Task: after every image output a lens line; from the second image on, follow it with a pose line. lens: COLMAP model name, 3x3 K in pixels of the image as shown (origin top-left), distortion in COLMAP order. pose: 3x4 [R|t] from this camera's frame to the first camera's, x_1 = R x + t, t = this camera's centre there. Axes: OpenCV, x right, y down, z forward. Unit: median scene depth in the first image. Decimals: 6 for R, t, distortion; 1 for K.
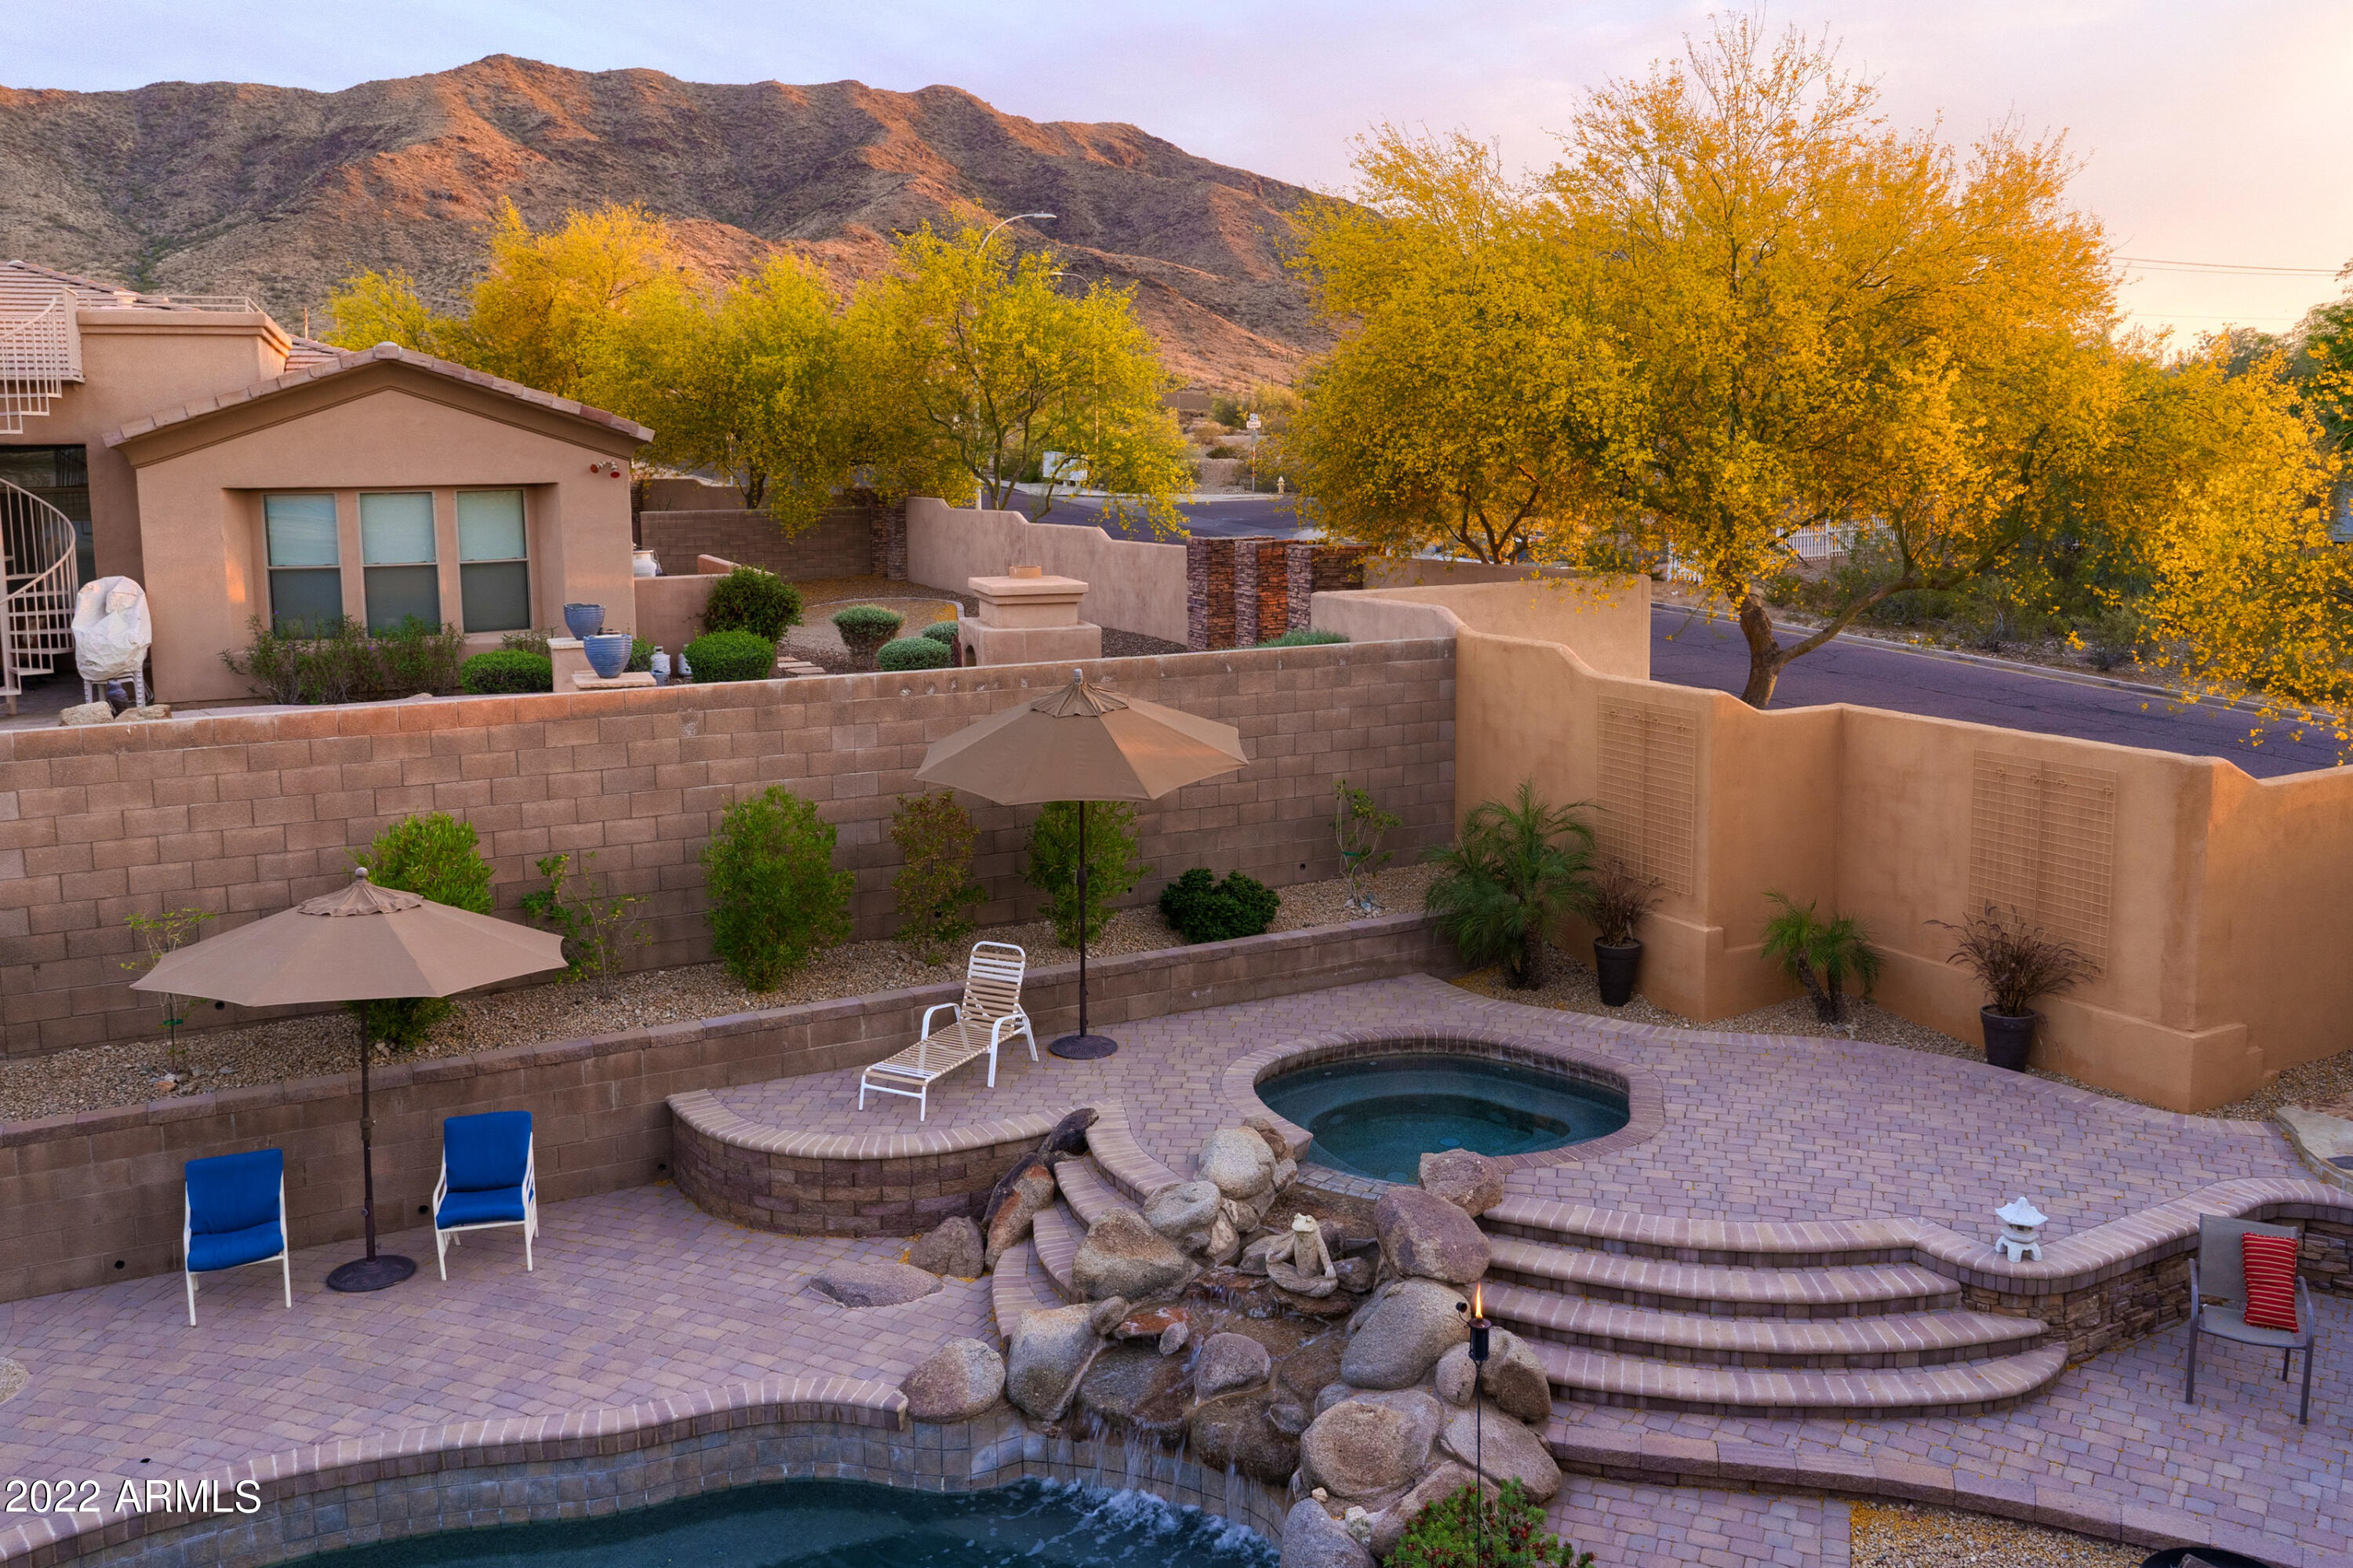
lens RADIAL K [[1810.7, 0, 1174.6], [0, 1810.7, 686.4], [0, 0, 1]] dist [-0.017411, 0.006168]
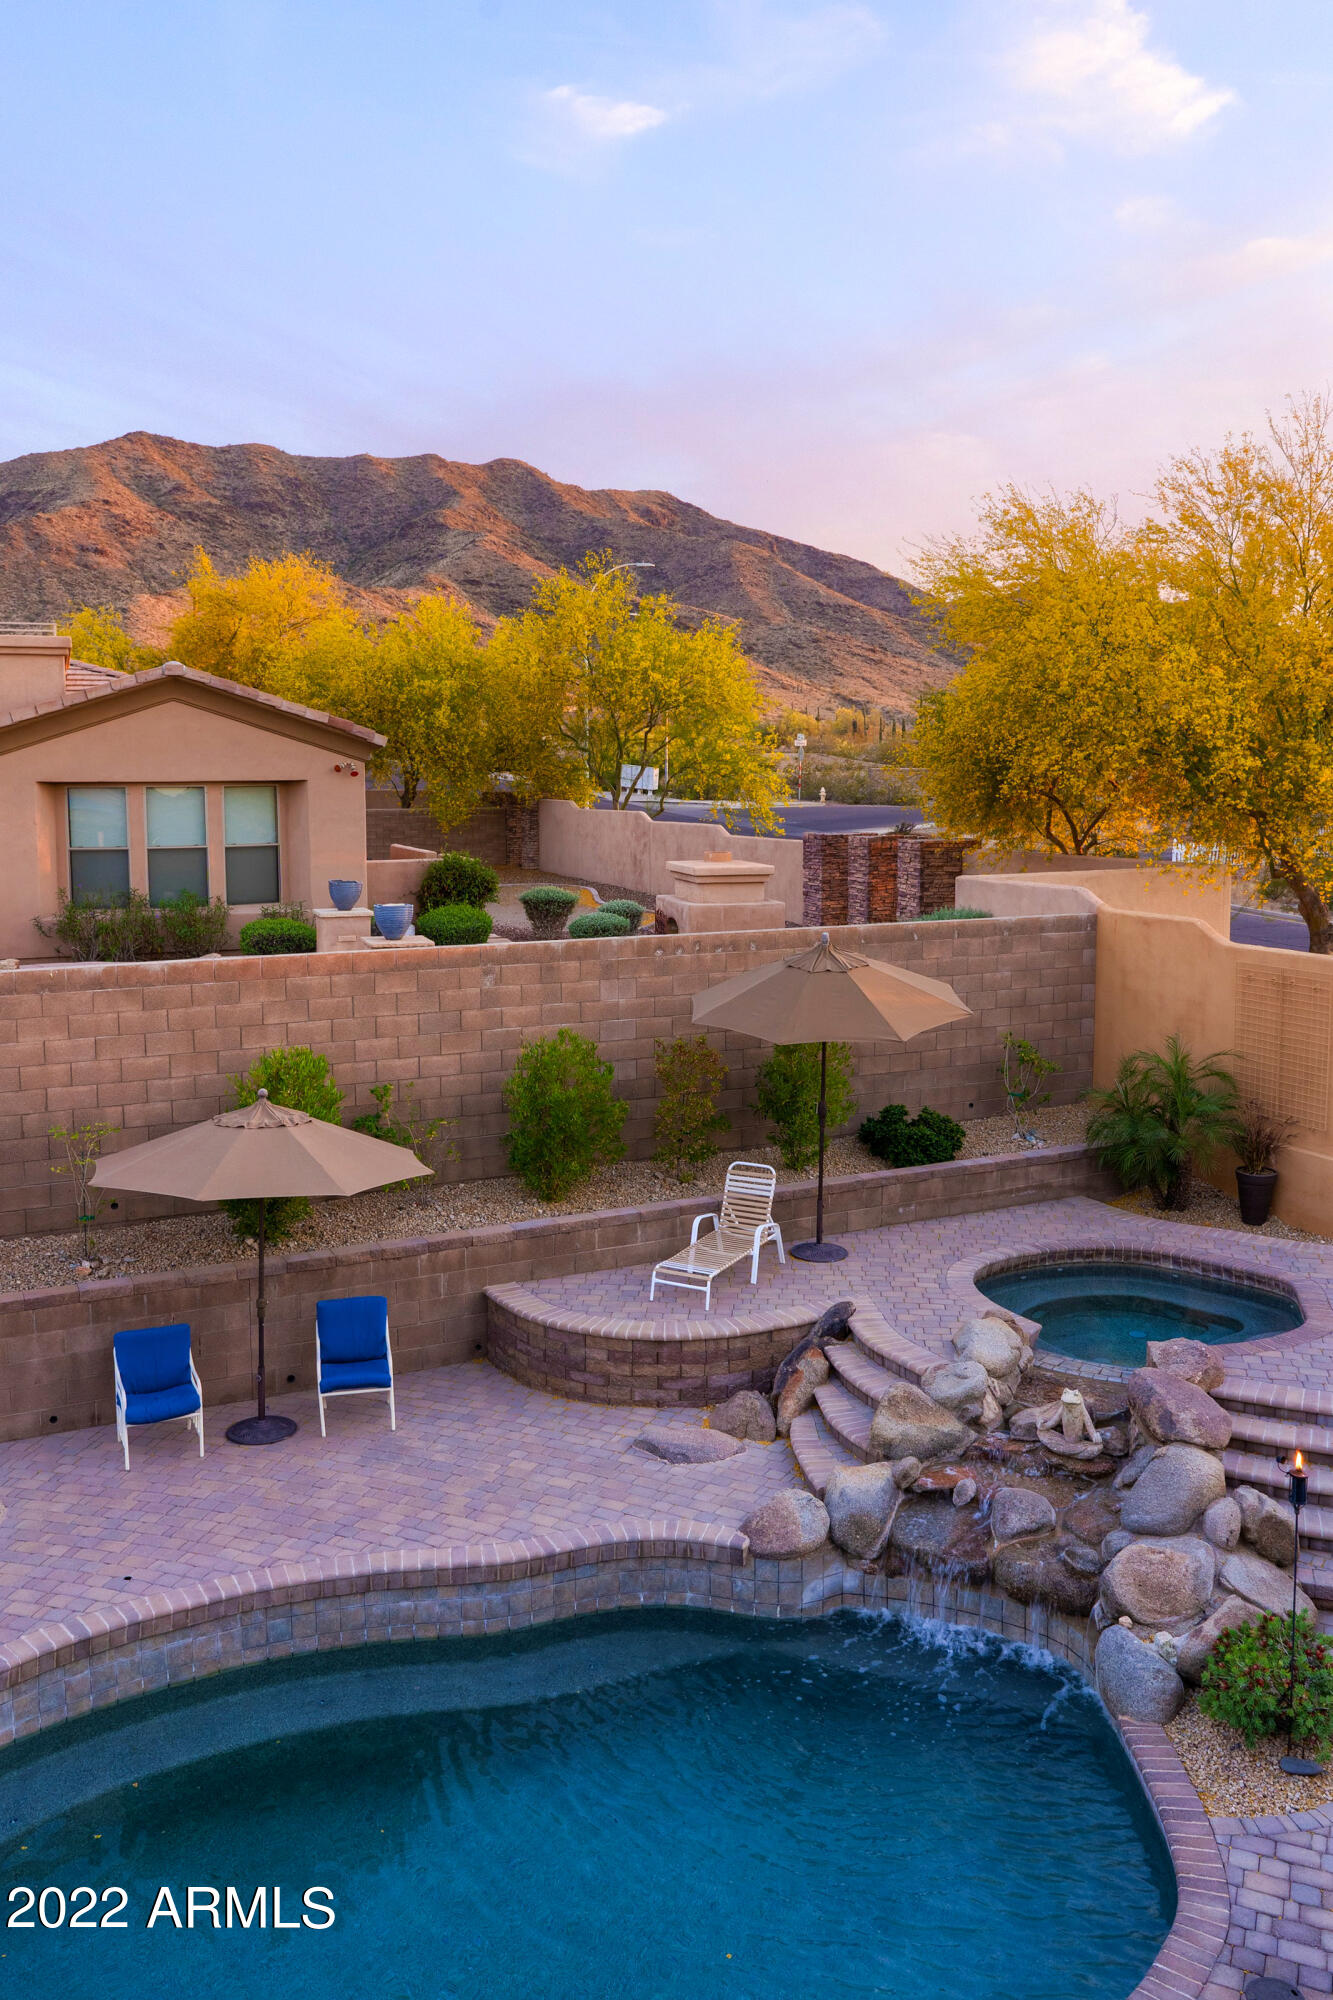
lens RADIAL K [[1539.0, 0, 656.2], [0, 1539.0, 936.5], [0, 0, 1]] dist [-0.017411, 0.006168]
pose [[0.999716, 0.009805, -0.021721, -0.127131], [-0.010243, 0.999745, -0.020119, 0.012751], [0.021518, 0.020336, 0.999562, -0.013013]]
